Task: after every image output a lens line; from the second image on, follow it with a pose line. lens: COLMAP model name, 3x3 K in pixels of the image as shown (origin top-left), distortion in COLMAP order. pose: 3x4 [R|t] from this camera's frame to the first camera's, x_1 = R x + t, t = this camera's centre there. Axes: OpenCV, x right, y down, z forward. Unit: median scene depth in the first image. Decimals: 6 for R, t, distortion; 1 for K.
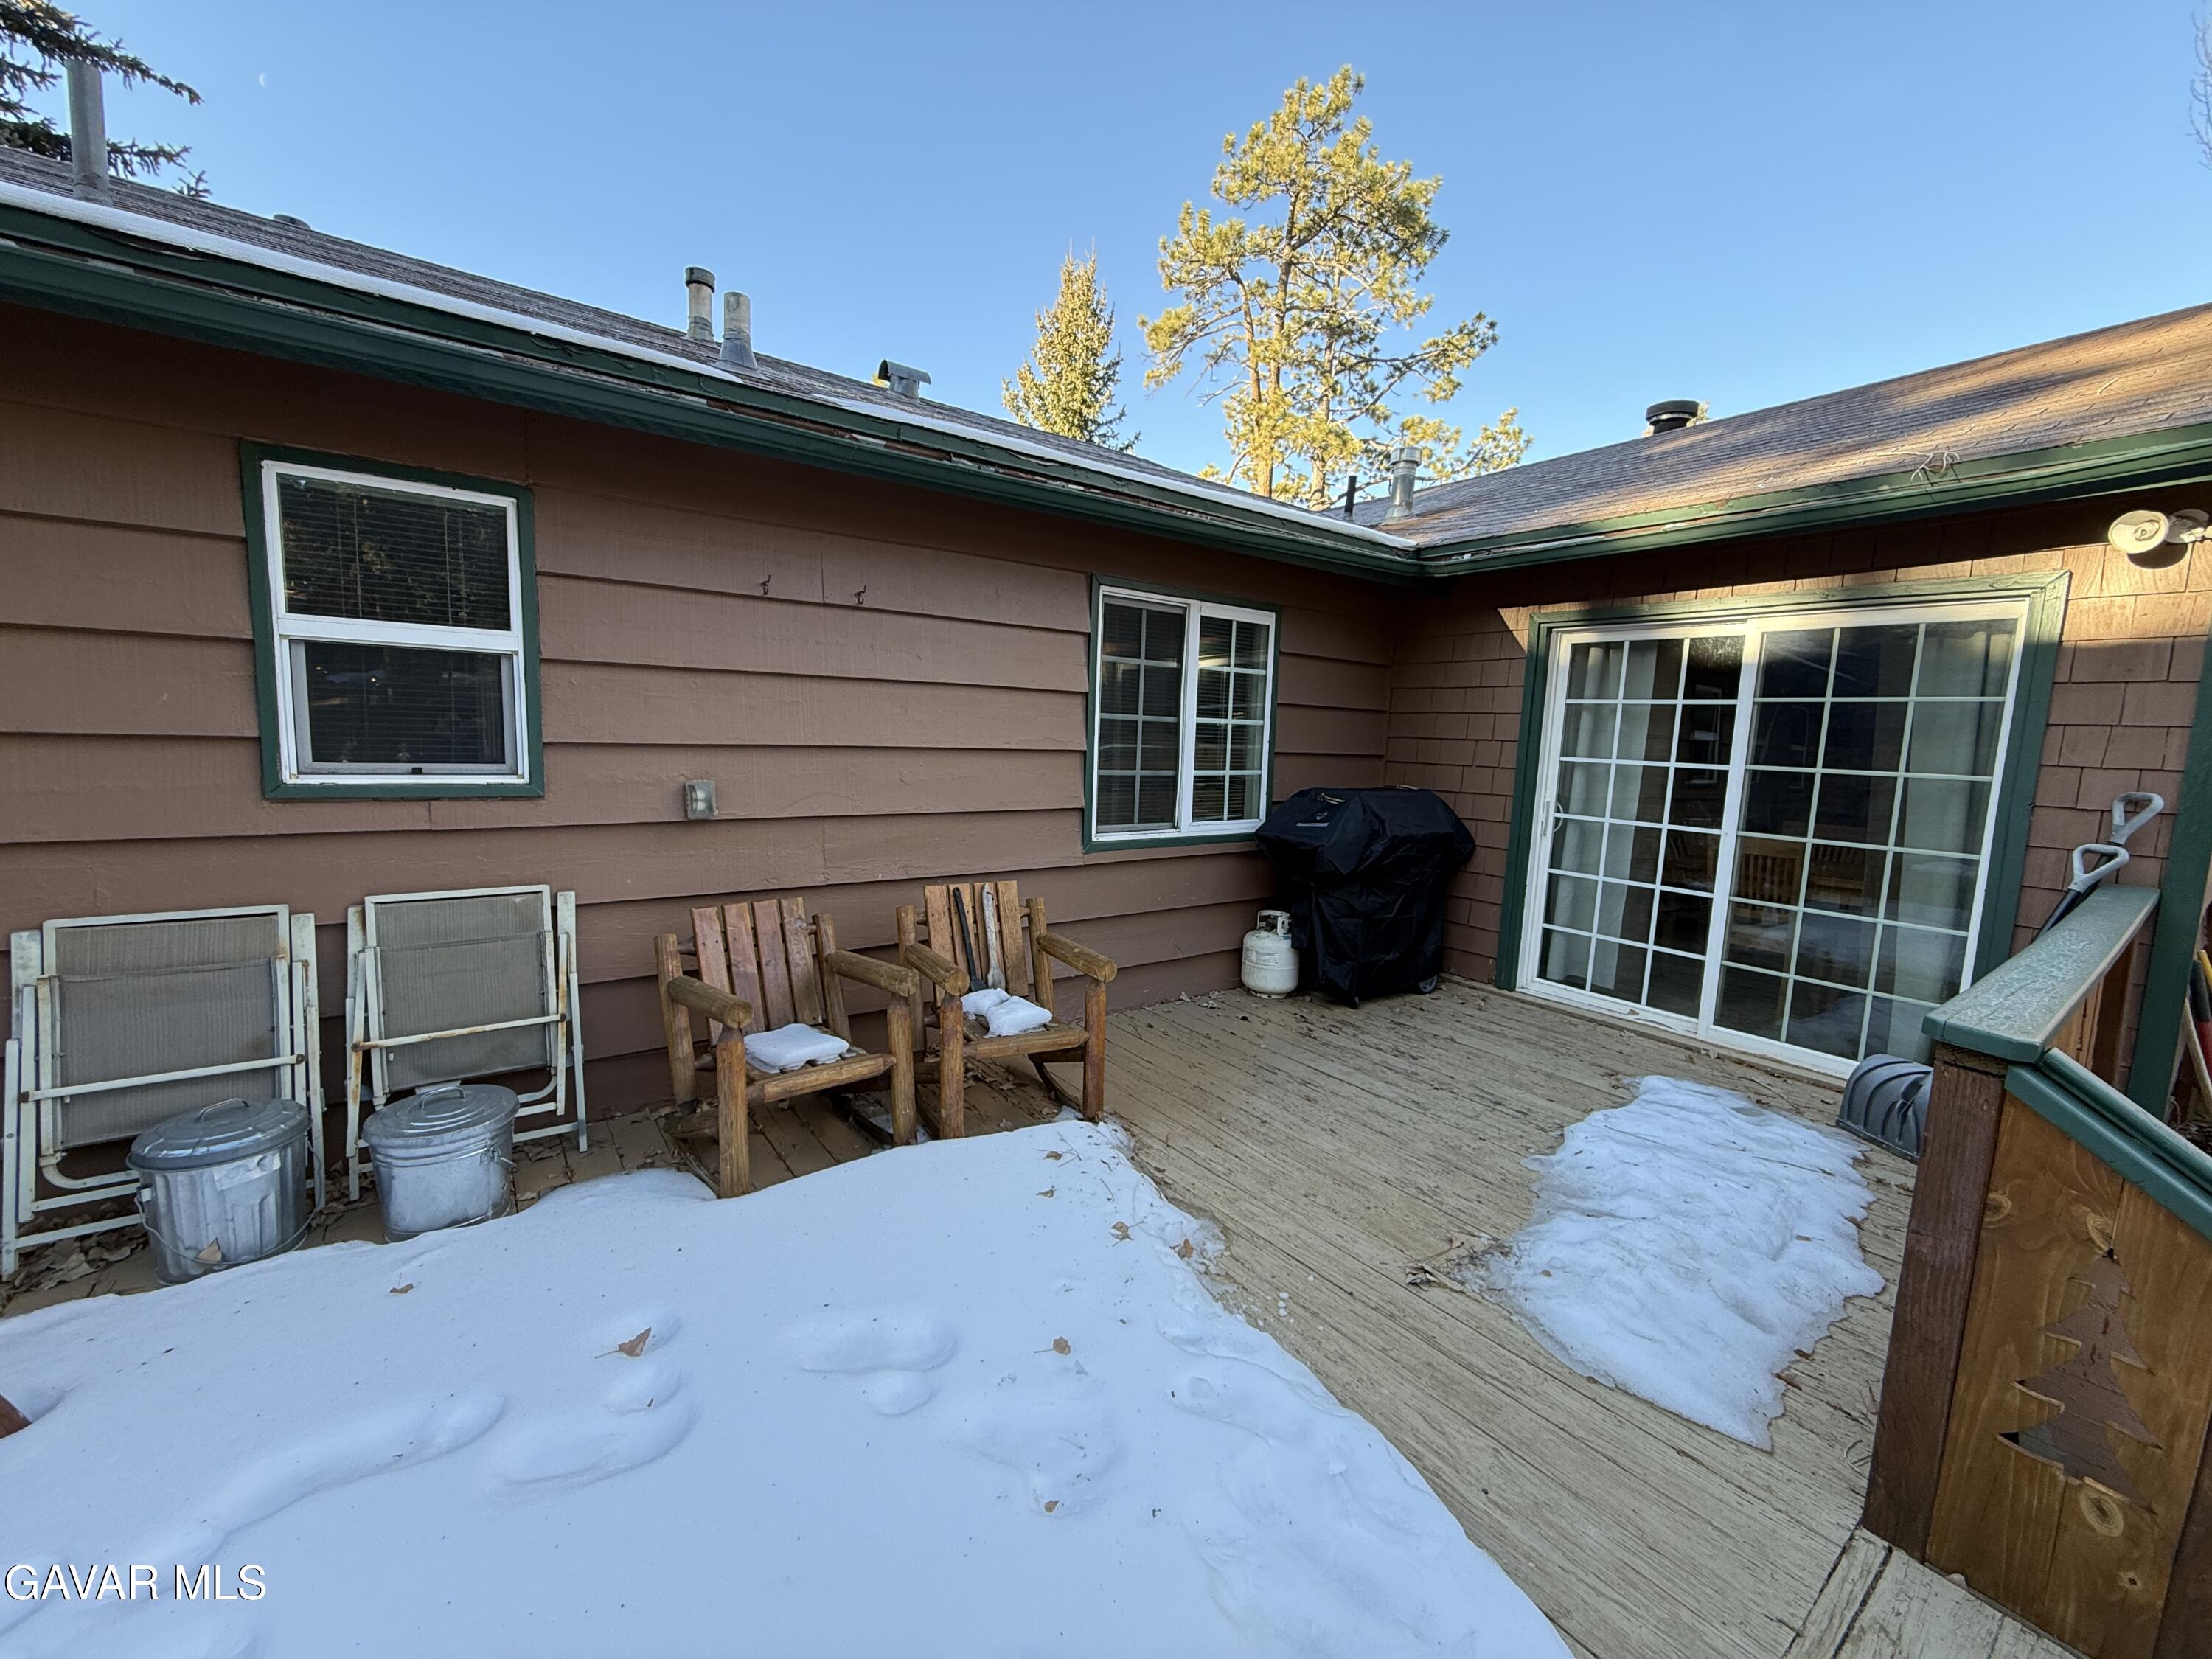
lens RADIAL K [[876.5, 0, 1106.7], [0, 876.5, 836.9], [0, 0, 1]] dist [0.000307, -0.000035]
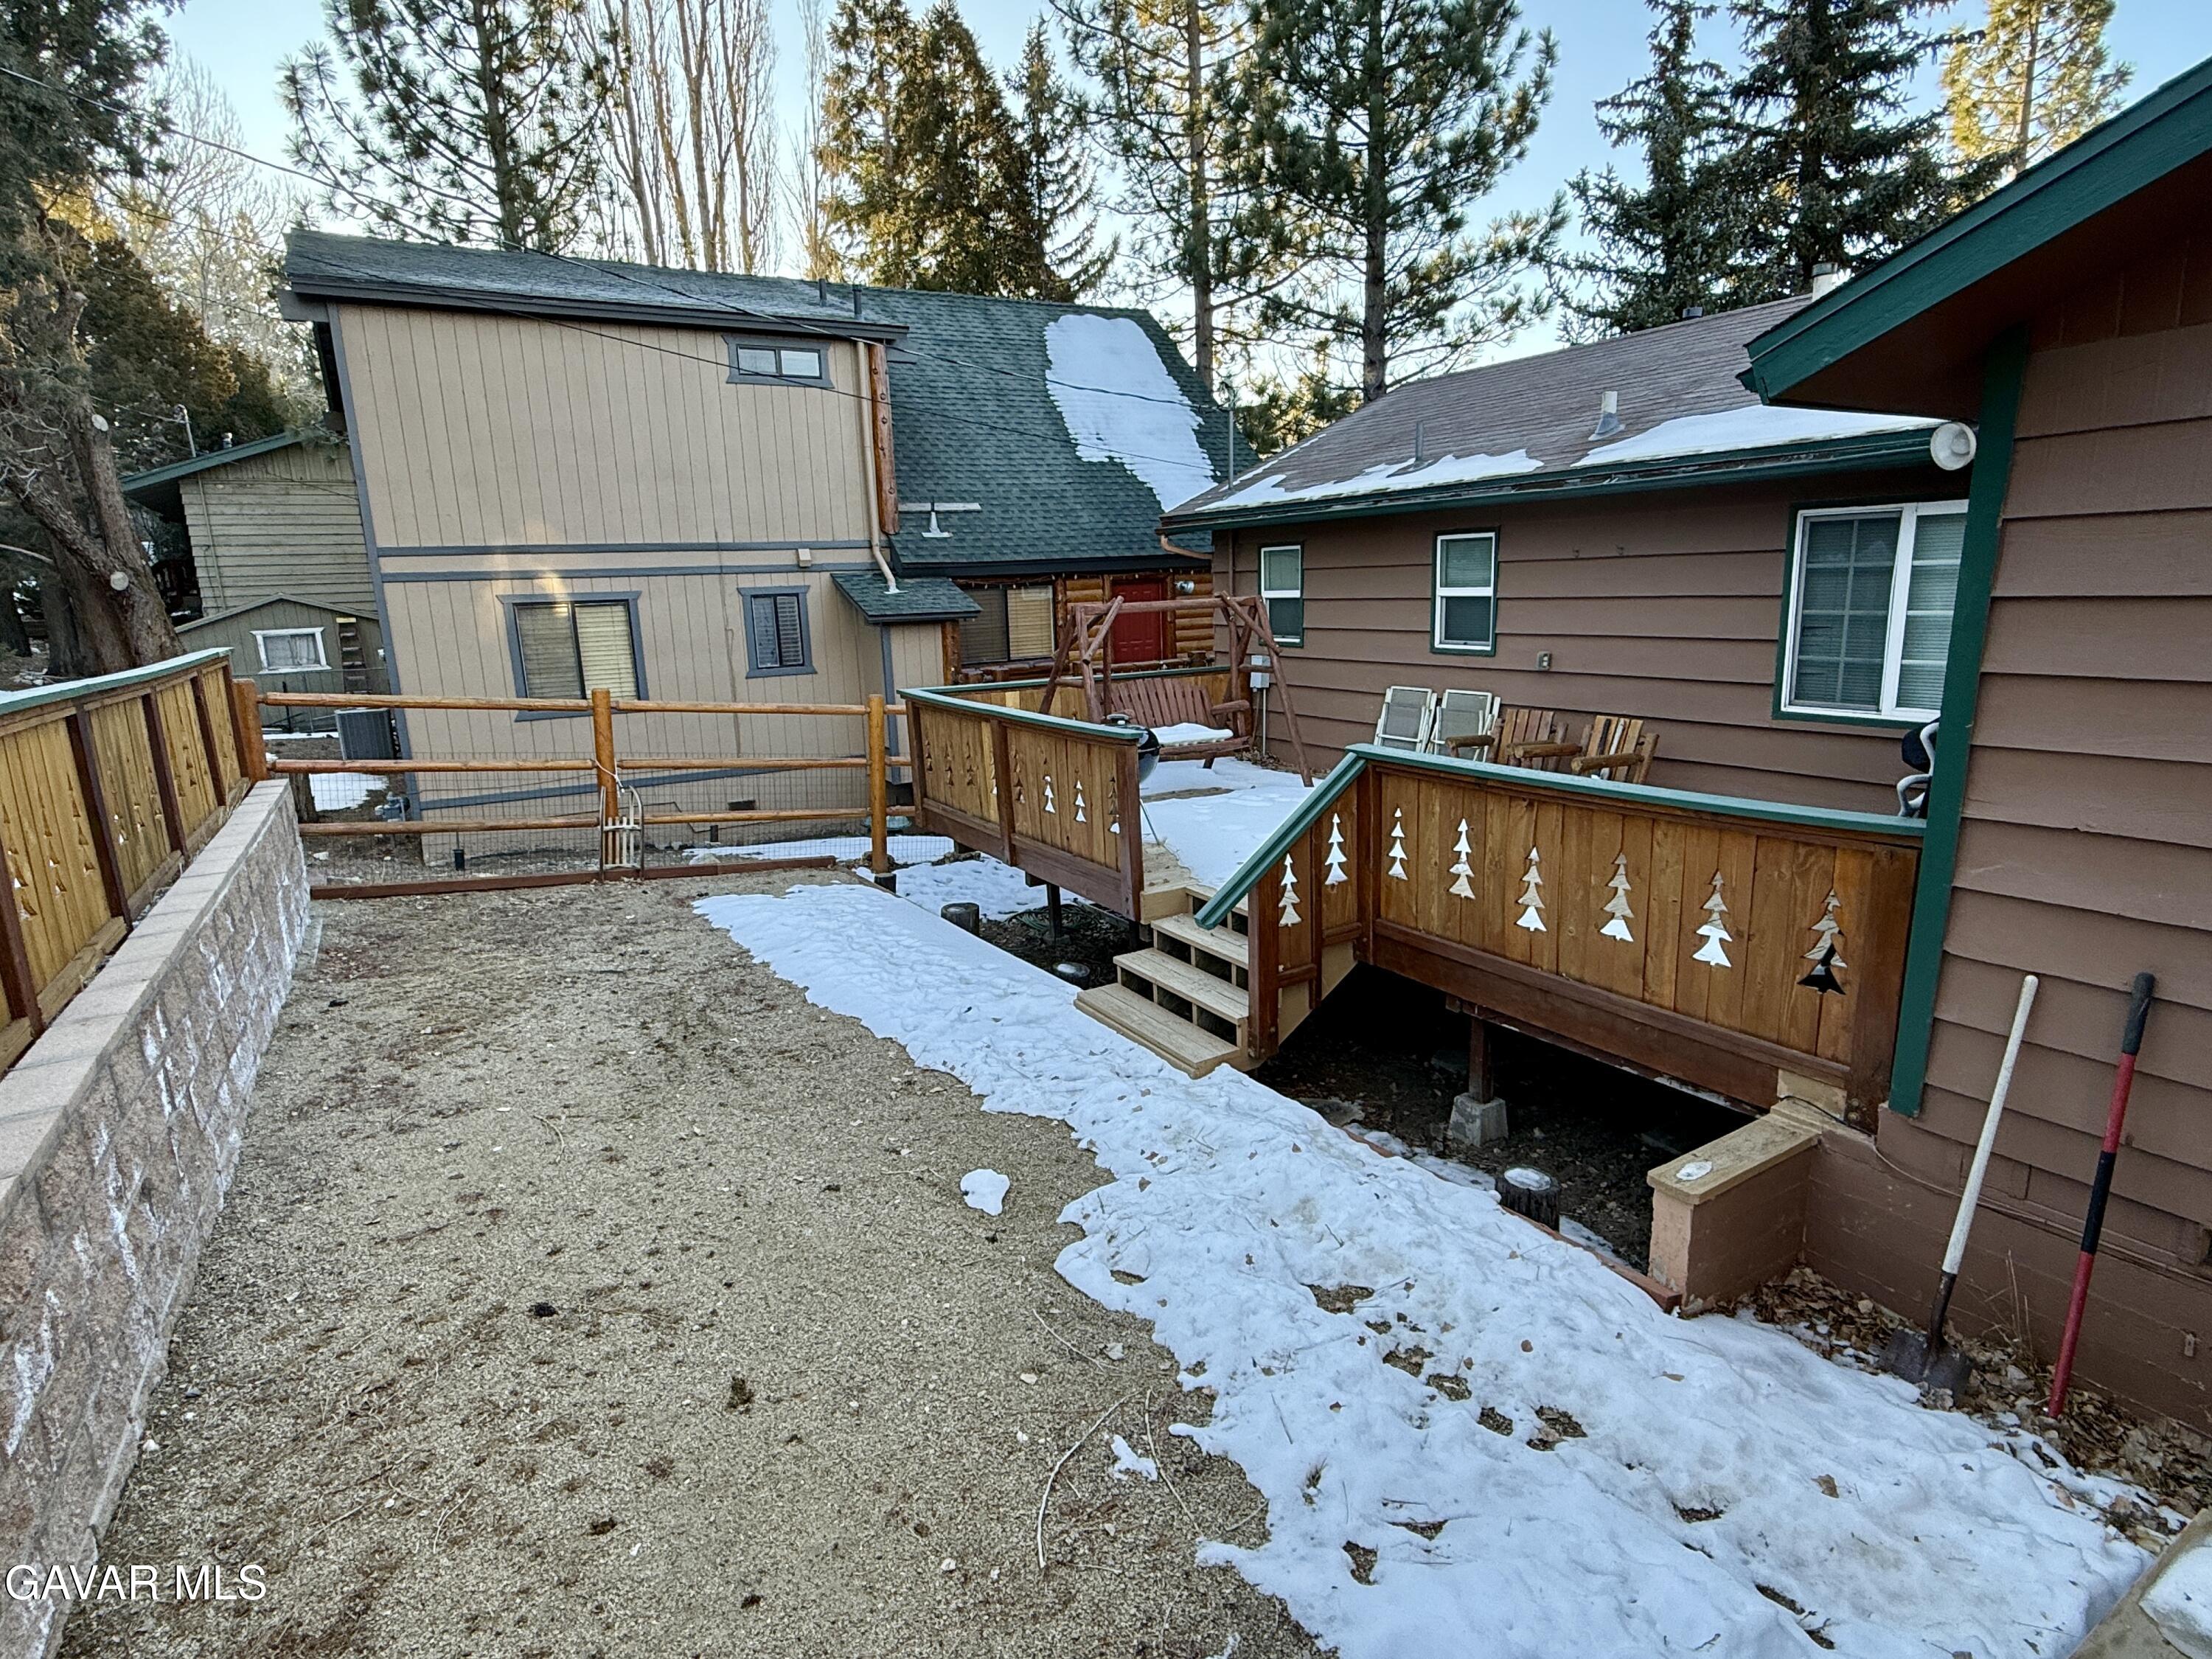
lens RADIAL K [[1154.4, 0, 1099.9], [0, 1154.4, 827.9], [0, 0, 1]] dist [0.001044, 0.000118]
pose [[-0.094947, 0.187584, -0.977649, 1.757684], [-0.077407, 0.977721, 0.195115, -0.079334], [0.992468, 0.094203, -0.078311, 0.152430]]
